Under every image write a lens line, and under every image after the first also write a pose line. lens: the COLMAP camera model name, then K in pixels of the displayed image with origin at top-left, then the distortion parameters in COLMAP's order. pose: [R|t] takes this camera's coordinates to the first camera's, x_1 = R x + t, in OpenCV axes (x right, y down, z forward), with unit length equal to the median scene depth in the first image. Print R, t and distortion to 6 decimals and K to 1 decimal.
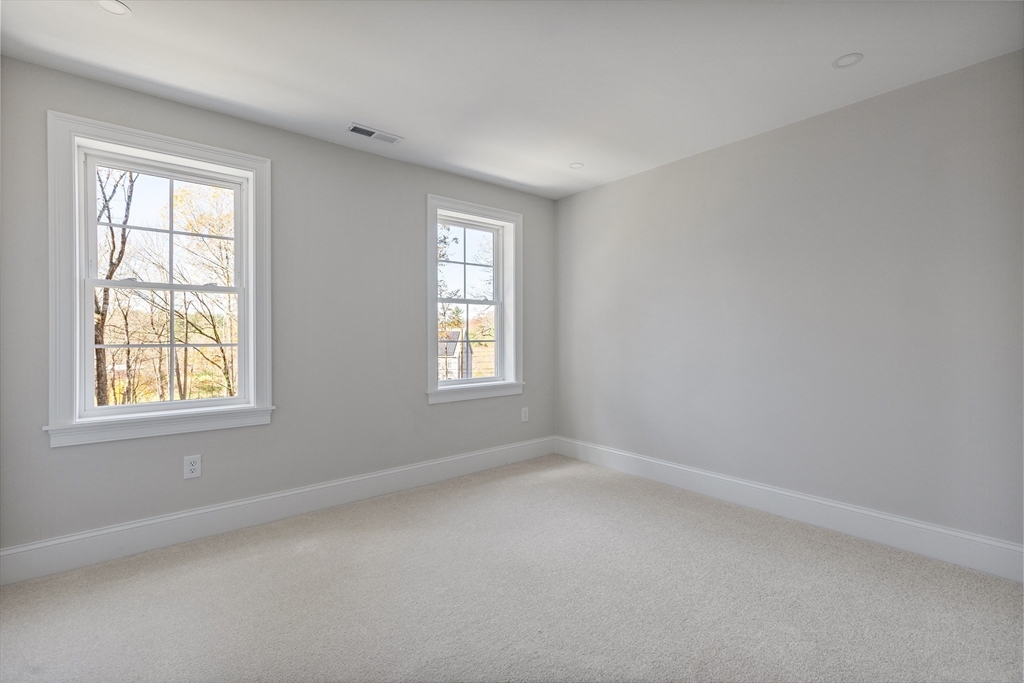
lens RADIAL K [[468.1, 0, 513.3], [0, 468.1, 340.8], [0, 0, 1]] dist [-0.000034, -0.000567]
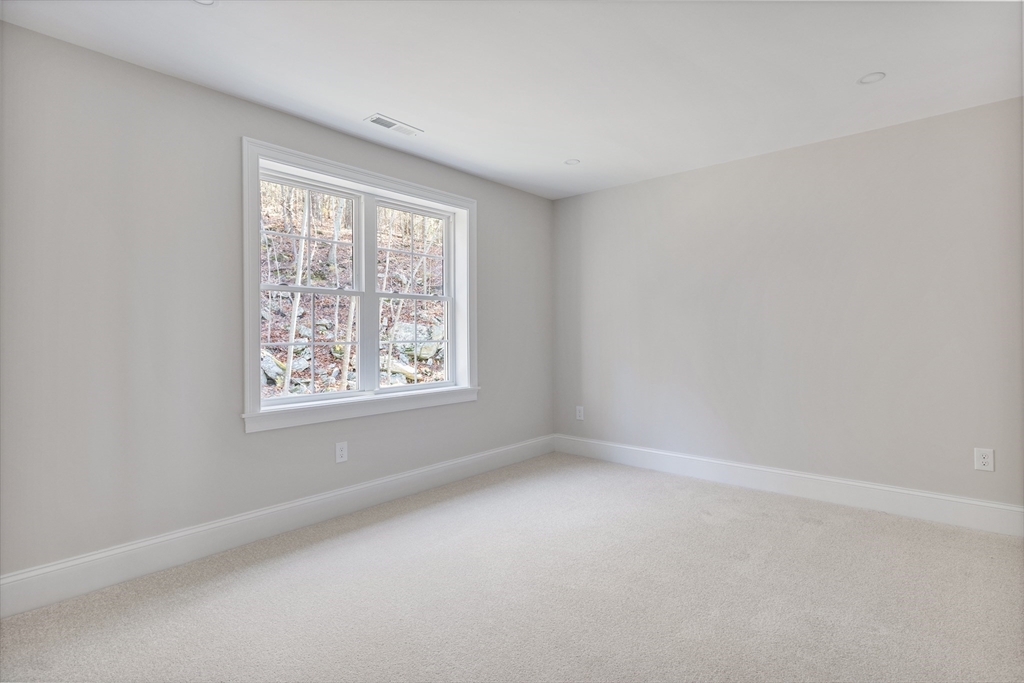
lens RADIAL K [[609.3, 0, 509.7], [0, 609.3, 345.3], [0, 0, 1]] dist [0.018578, -0.002117]
pose [[0.974199, -0.006012, 0.225609, -0.199053], [0.005176, 0.999977, 0.004298, 0.003404], [-0.225629, -0.003020, 0.974209, -0.169237]]
